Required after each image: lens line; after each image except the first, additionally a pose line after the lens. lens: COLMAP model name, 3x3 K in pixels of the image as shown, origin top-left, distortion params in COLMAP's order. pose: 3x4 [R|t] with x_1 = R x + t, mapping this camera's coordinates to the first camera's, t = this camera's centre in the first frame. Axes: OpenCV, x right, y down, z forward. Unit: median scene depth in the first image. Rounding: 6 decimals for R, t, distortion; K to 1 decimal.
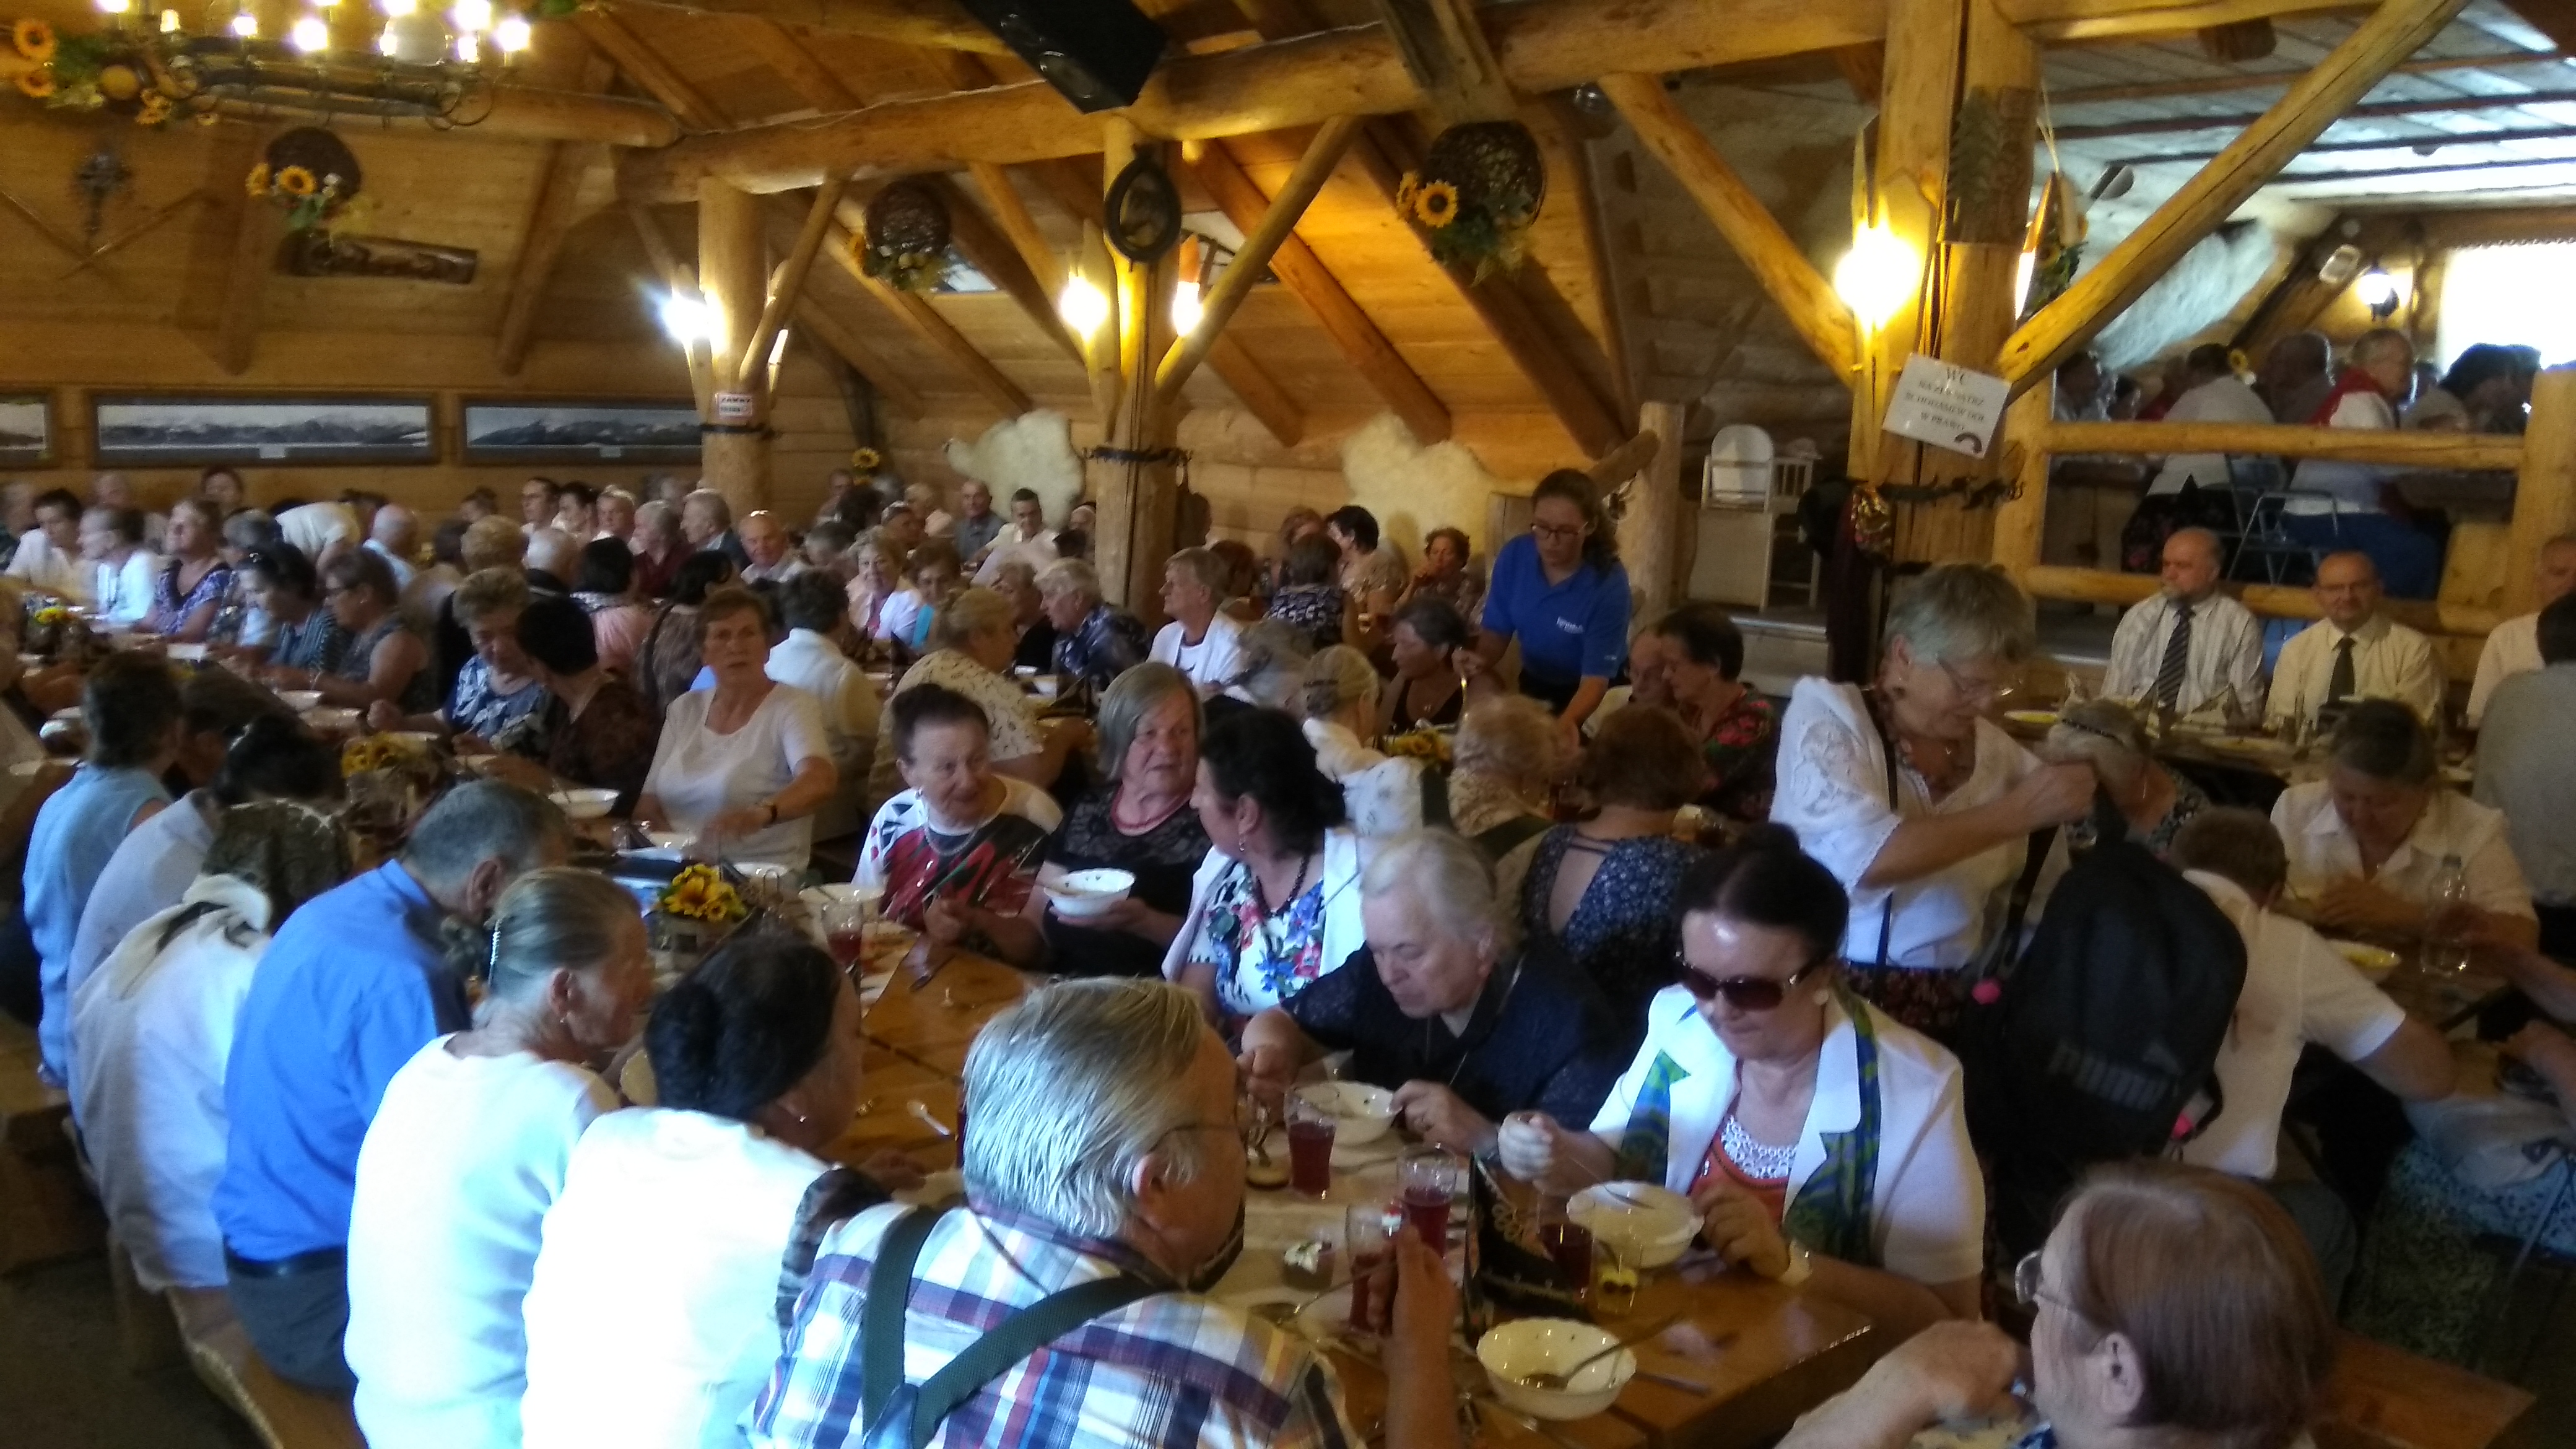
lens RADIAL K [[2033.3, 0, 1276.9], [0, 2033.3, 733.1], [0, 0, 1]] dist [0.103154, -0.173780]
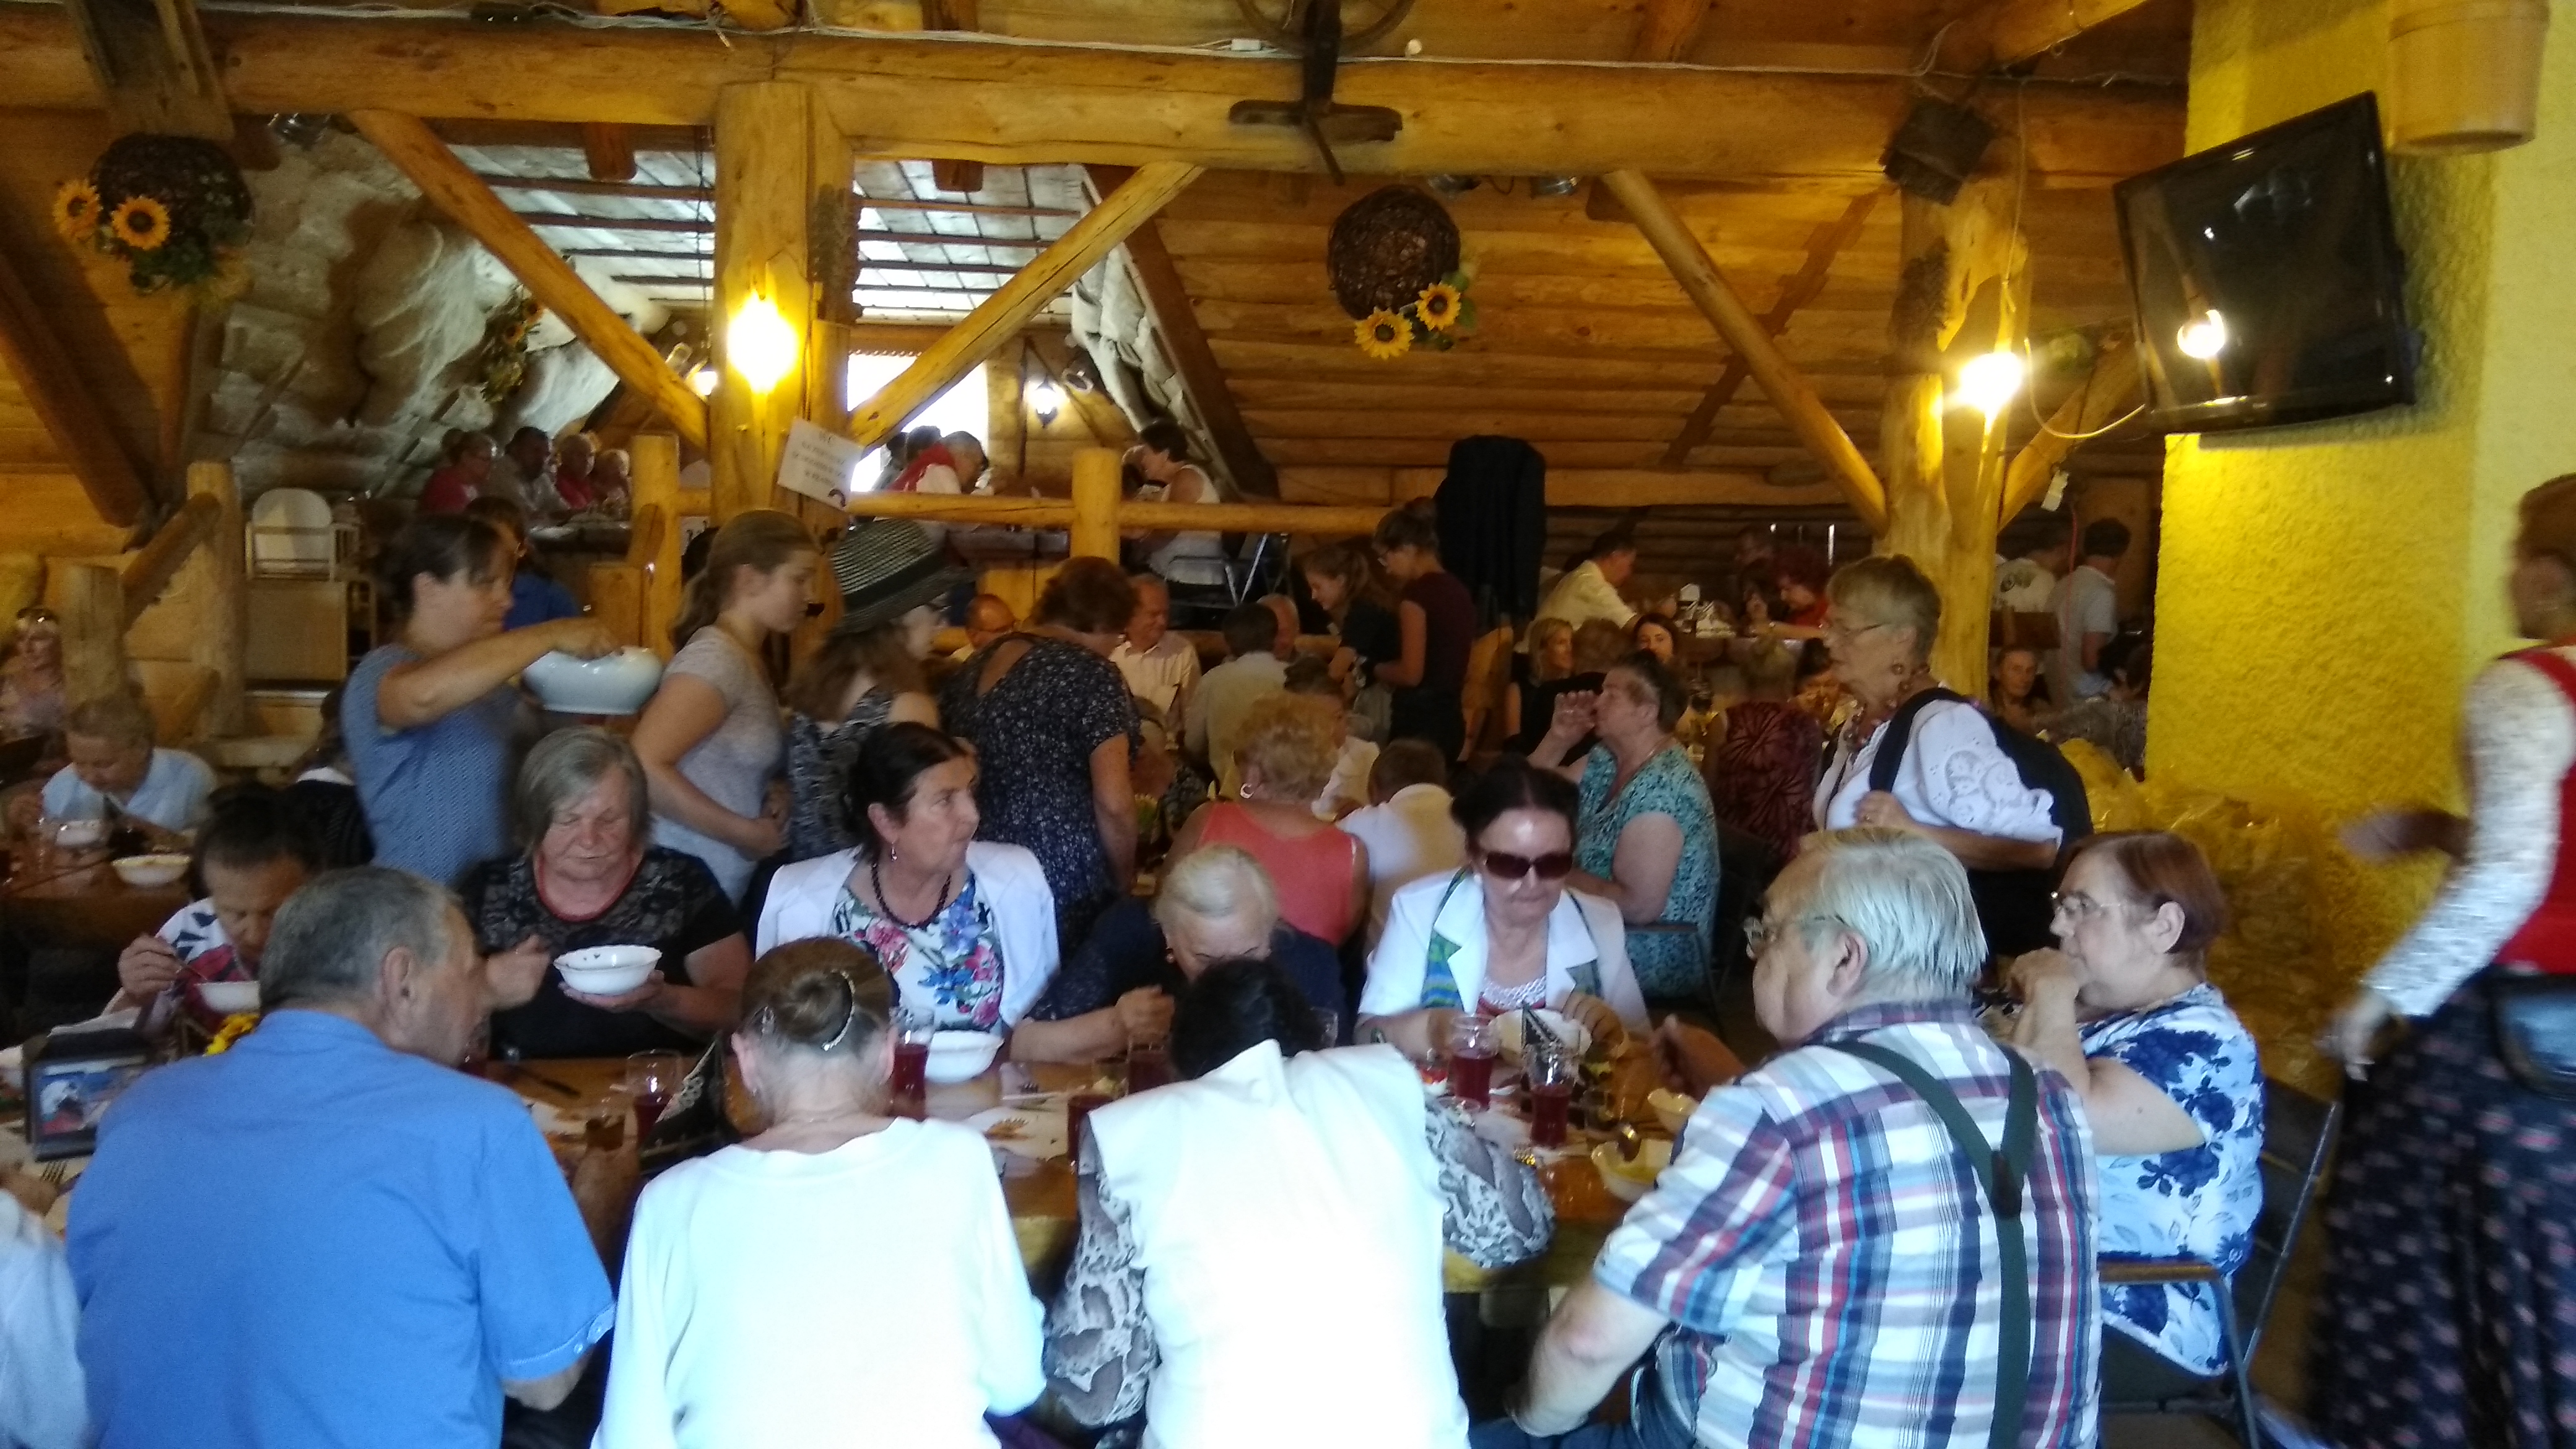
lens RADIAL K [[2033.3, 0, 1276.9], [0, 2033.3, 733.1], [0, 0, 1]] dist [0.103154, -0.173780]
pose [[0.581912, -0.088078, 0.808468, -0.333904], [0.123620, 0.992146, 0.019111, -0.003251], [-0.803802, 0.088822, 0.588229, 0.116115]]
